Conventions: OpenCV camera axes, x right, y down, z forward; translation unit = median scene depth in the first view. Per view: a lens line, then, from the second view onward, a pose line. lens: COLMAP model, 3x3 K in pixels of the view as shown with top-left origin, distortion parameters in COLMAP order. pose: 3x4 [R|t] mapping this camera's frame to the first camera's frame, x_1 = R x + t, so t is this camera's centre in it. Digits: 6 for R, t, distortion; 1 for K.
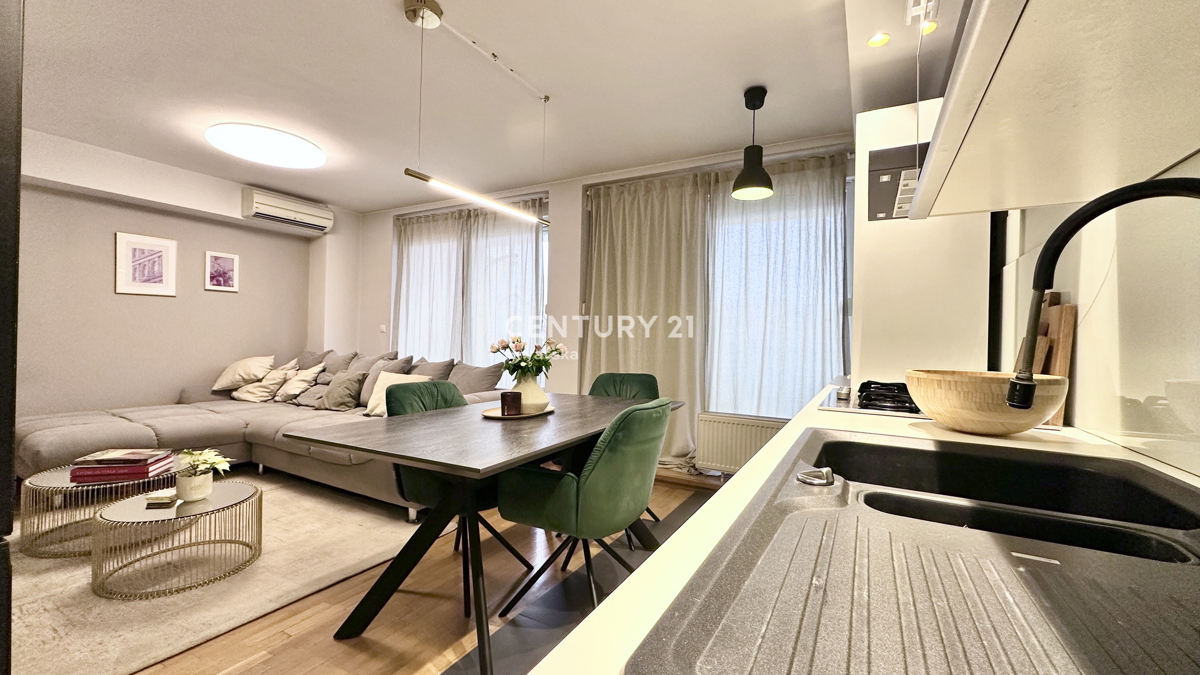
lens RADIAL K [[480.3, 0, 597.2], [0, 480.3, 333.6], [0, 0, 1]] dist [-0.002427, 0.000101]
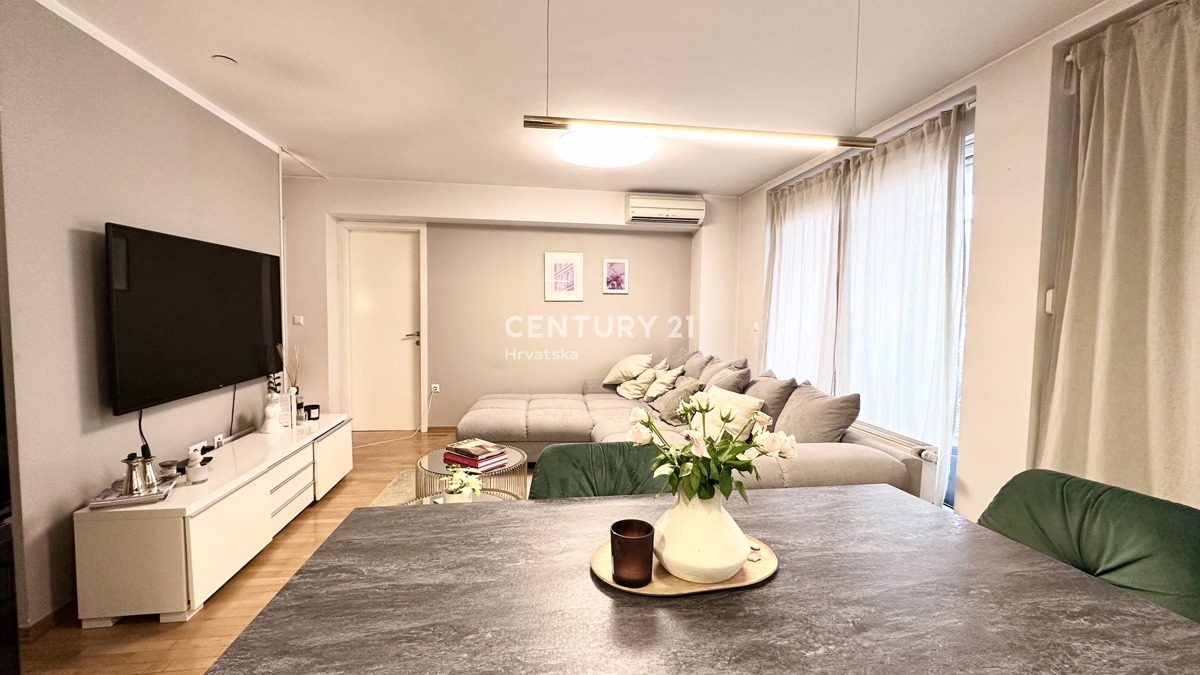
lens RADIAL K [[480.3, 0, 598.3], [0, 480.3, 347.9], [0, 0, 1]] dist [-0.002427, 0.000101]
pose [[0.617522, 0.043913, -0.785326, 0.070796], [0.009349, 0.997960, 0.063154, -0.036165], [0.786498, -0.046341, 0.615852, 0.293248]]
